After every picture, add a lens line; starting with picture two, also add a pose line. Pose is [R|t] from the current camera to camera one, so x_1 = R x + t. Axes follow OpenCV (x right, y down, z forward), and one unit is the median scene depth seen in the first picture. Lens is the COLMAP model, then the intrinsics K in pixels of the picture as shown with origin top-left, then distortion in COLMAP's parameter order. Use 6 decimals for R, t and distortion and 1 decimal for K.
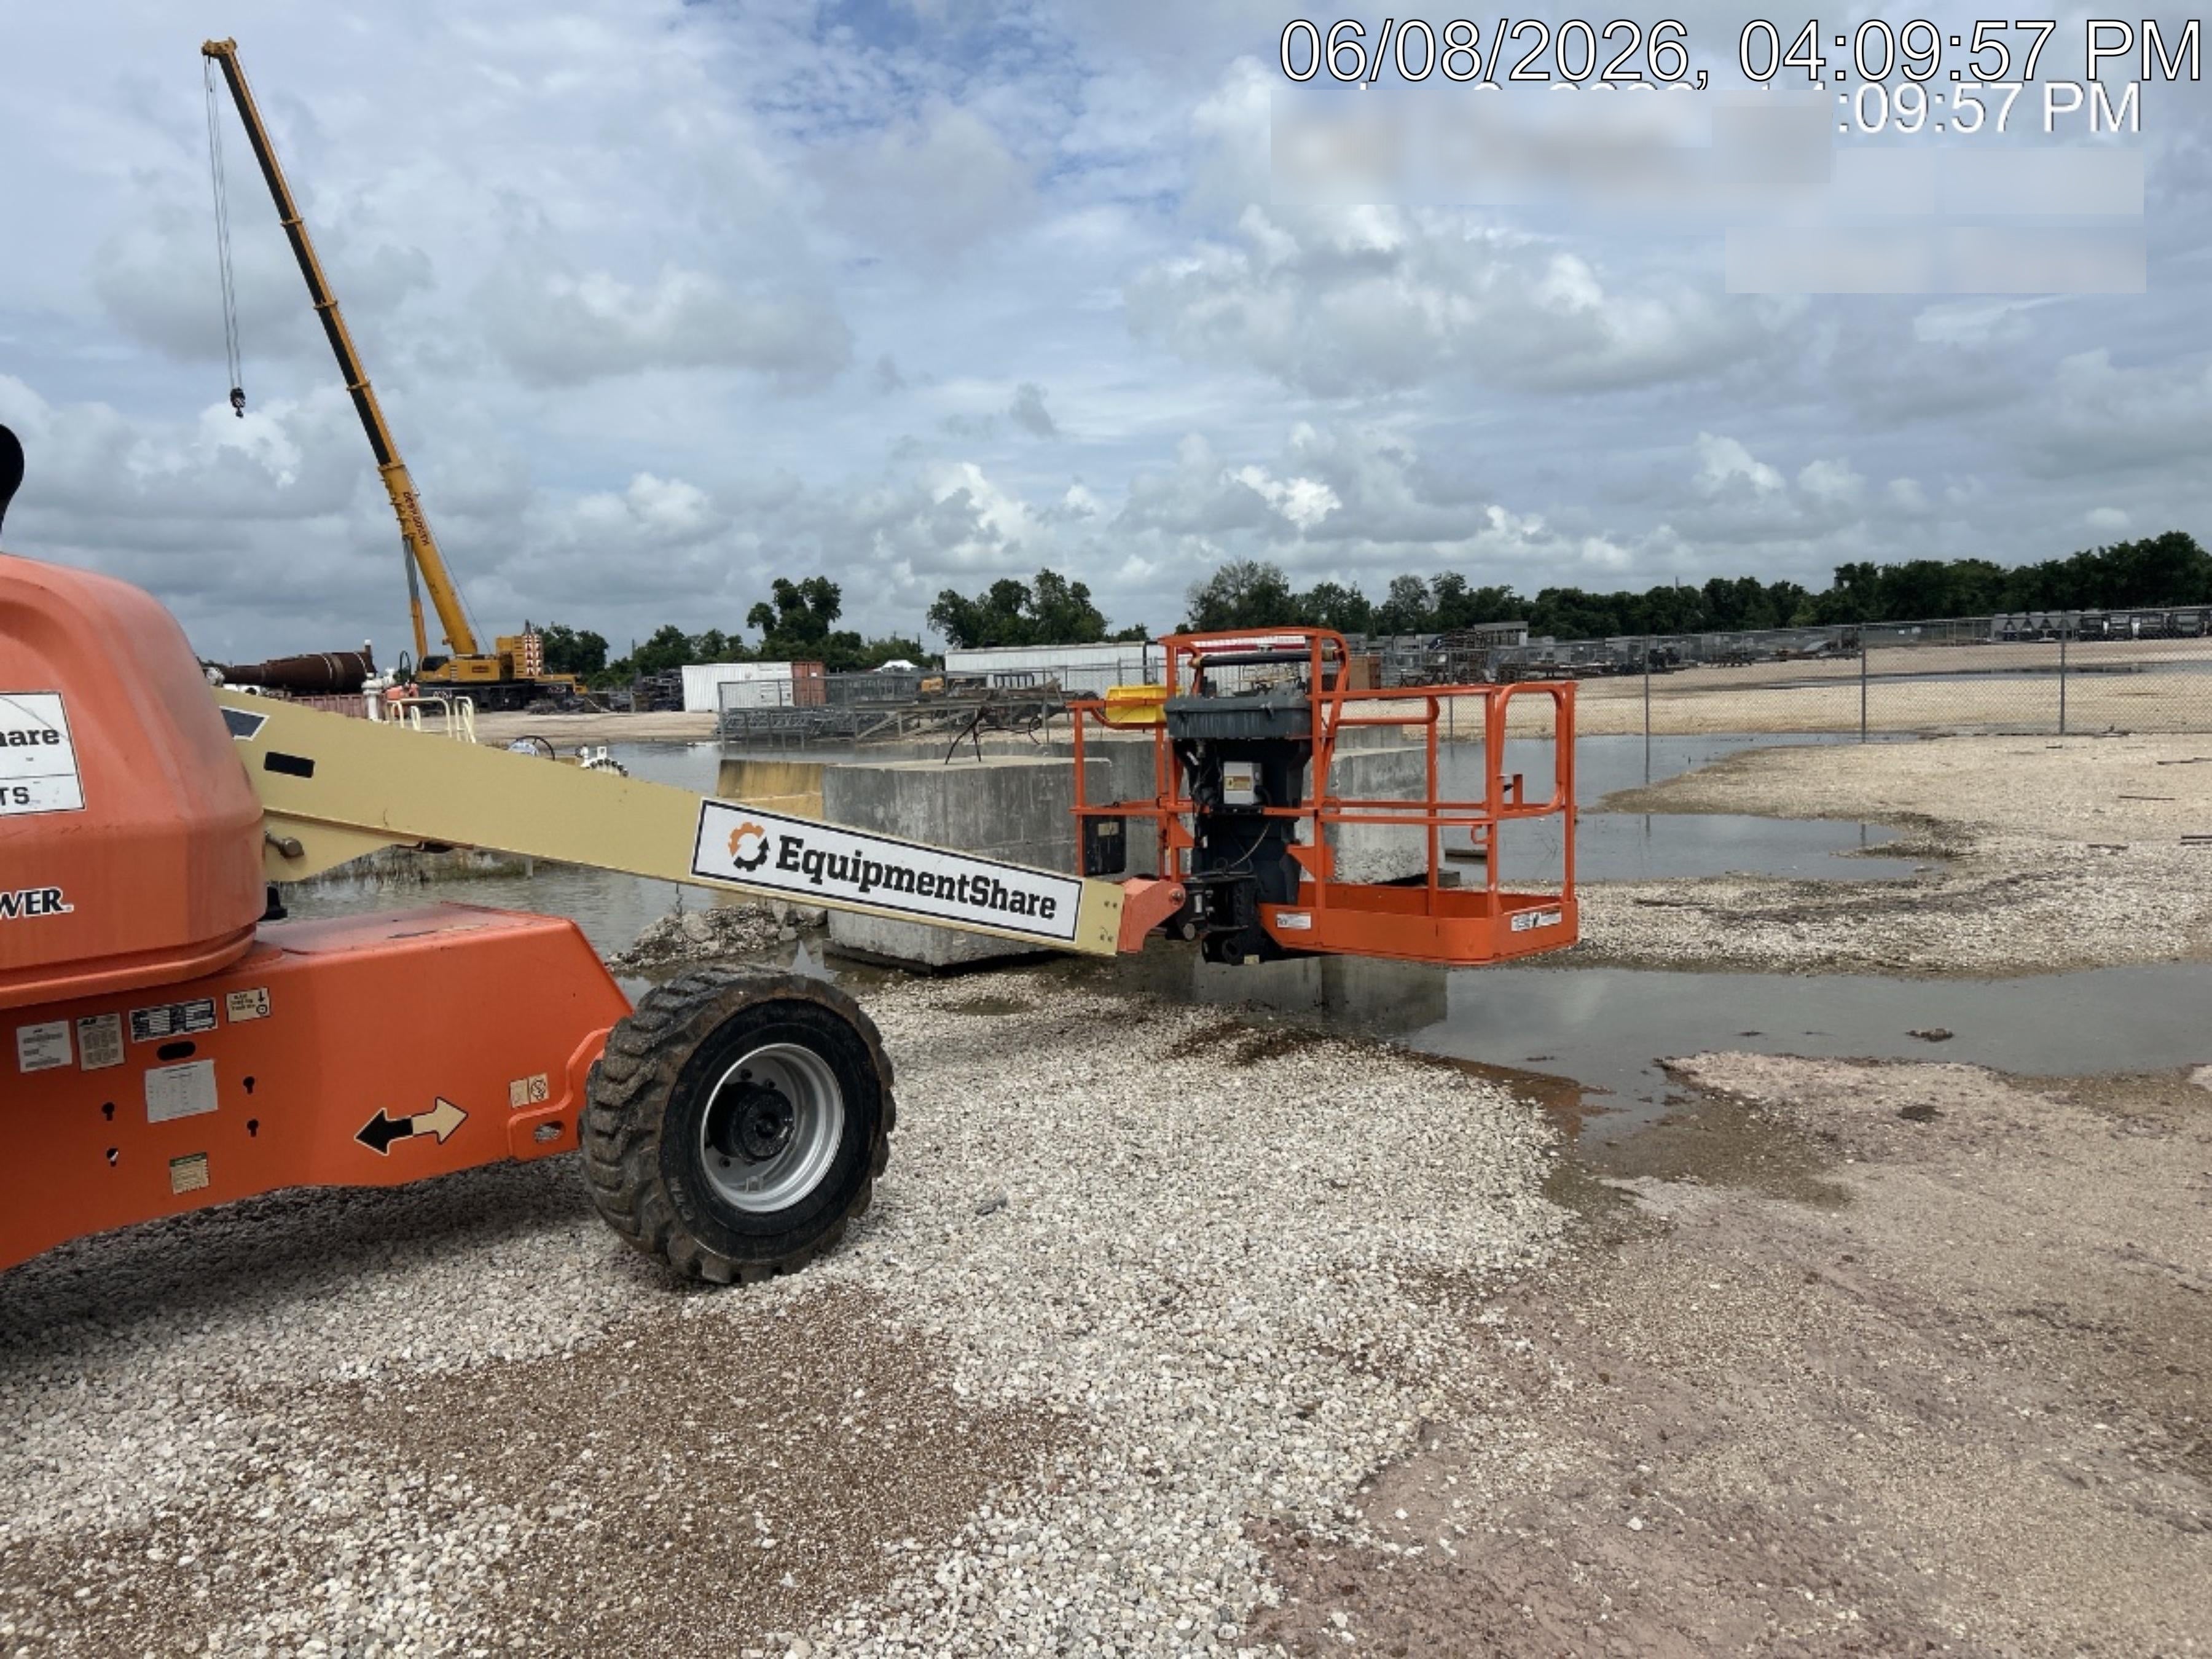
lens RADIAL K [[1579.2, 0, 1113.2], [0, 1579.2, 845.8], [0, 0, 1]] dist [0.000727, -0.026606]
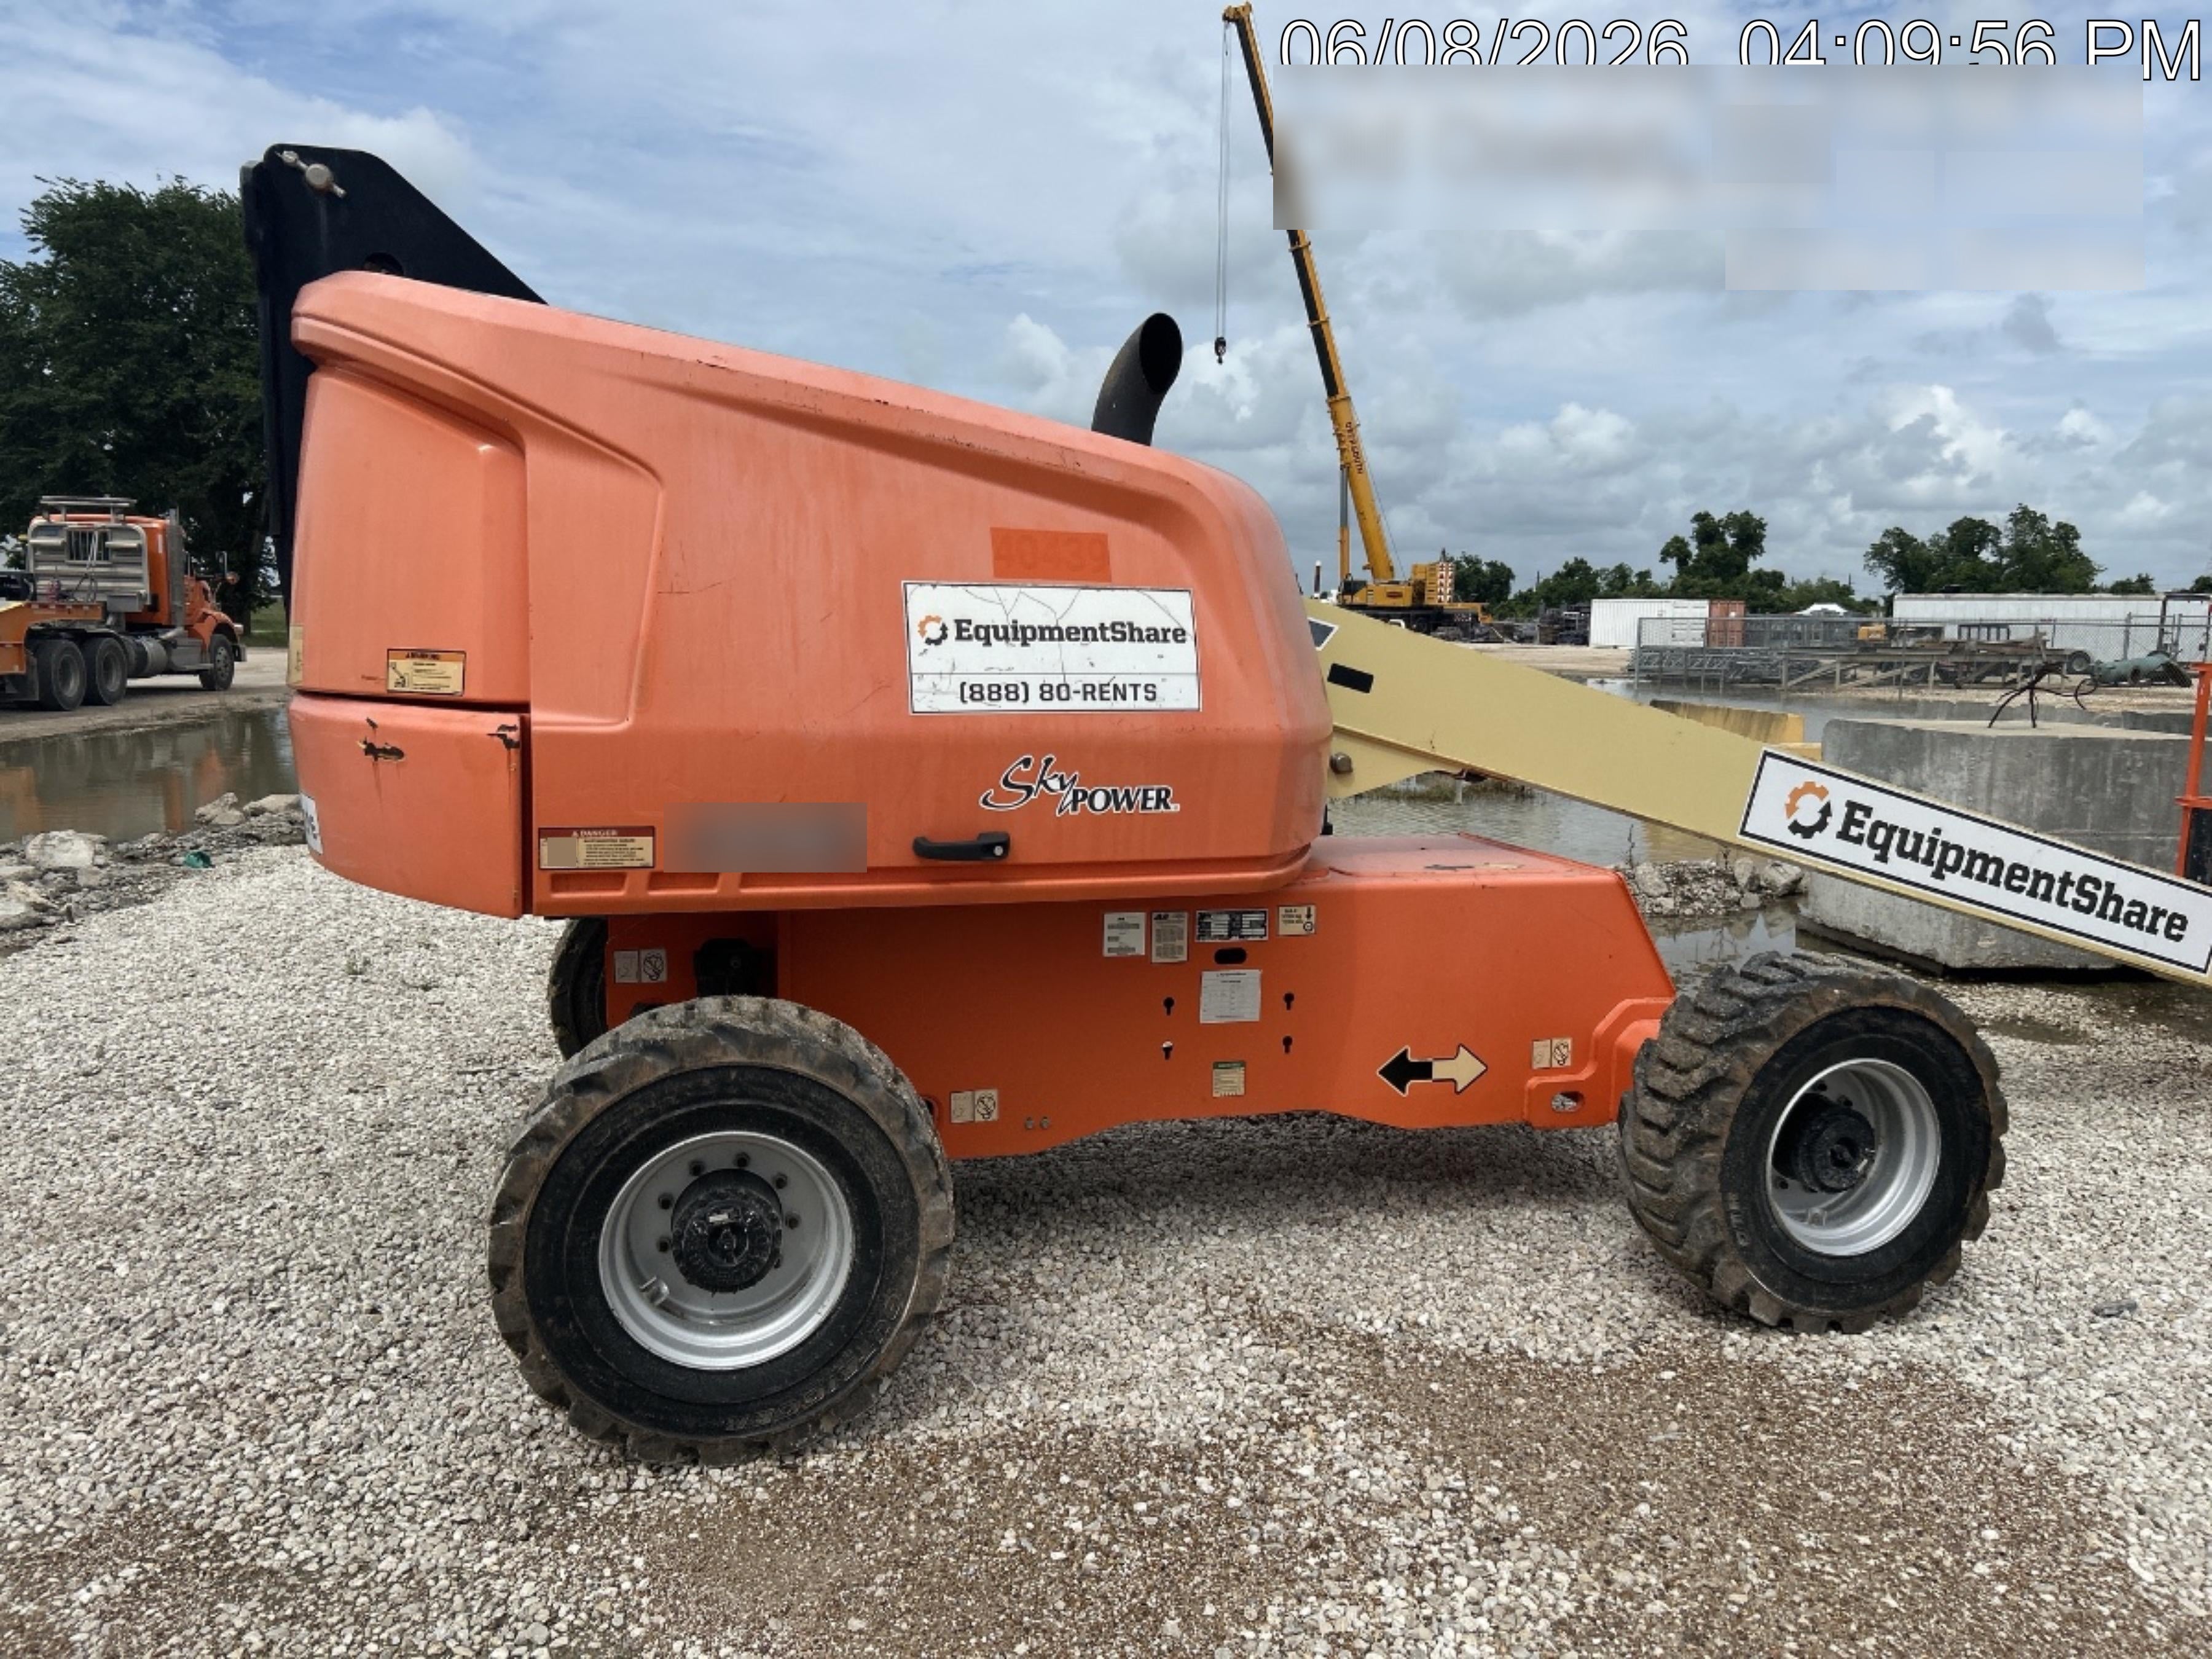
lens RADIAL K [[1590.8, 0, 1106.0], [0, 1590.8, 829.5], [0, 0, 1]] dist [-0.001501, -0.054333]
pose [[0.849886, 0.116475, -0.513933, -0.141779], [-0.100673, 0.993192, 0.058610, -0.001261], [0.517260, 0.001927, 0.855826, 0.087022]]
